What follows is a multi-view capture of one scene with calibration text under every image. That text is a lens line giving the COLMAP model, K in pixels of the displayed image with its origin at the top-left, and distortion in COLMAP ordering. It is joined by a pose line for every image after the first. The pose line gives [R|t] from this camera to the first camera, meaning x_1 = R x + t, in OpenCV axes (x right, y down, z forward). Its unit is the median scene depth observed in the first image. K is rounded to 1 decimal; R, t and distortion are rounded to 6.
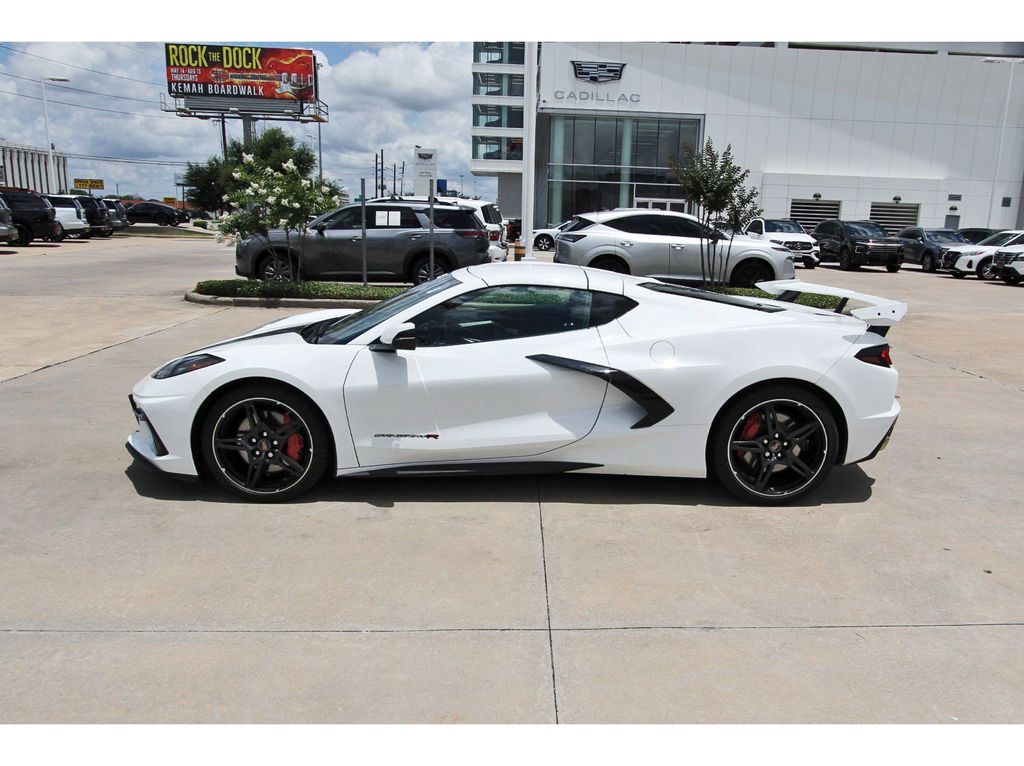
lens RADIAL K [[803.0, 0, 512.0], [0, 803.0, 383.0], [0, 0, 1]] dist [0.000811, 0.003508]
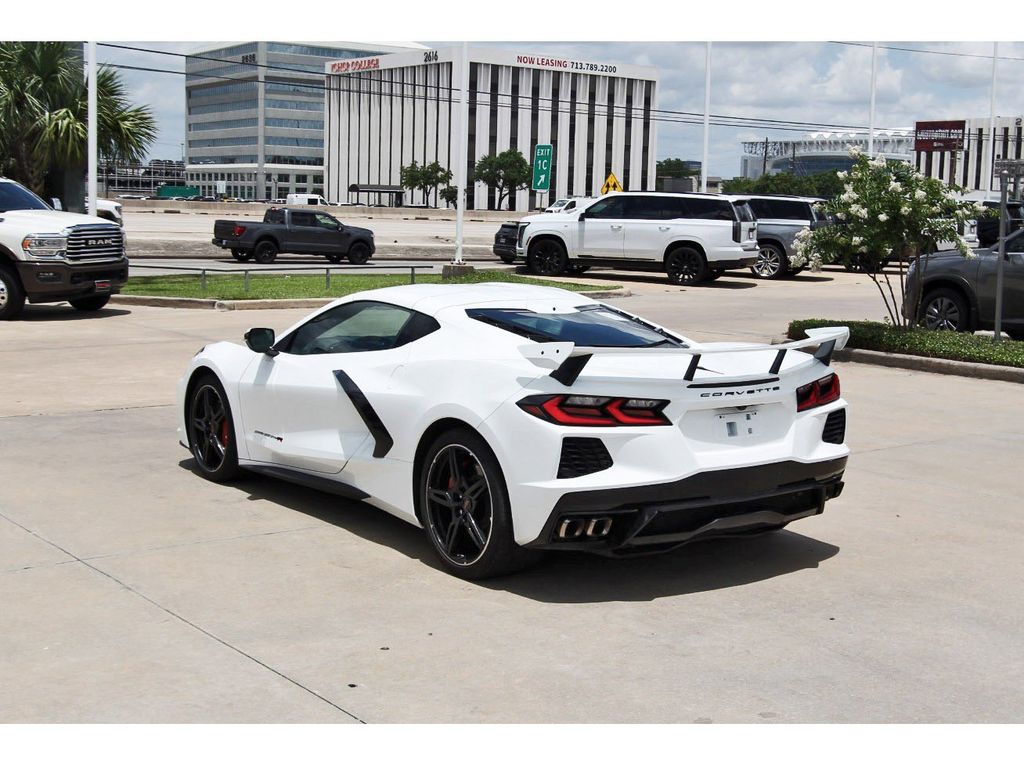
lens RADIAL K [[1462.4, 0, 512.0], [0, 1462.4, 383.0], [0, 0, 1]] dist [0.004454, 0.087050]
pose [[0.539410, 0.085595, -0.837681, 1.624944], [-0.171162, 0.985197, -0.009548, -0.037992], [0.824464, 0.148529, 0.546076, 0.203217]]
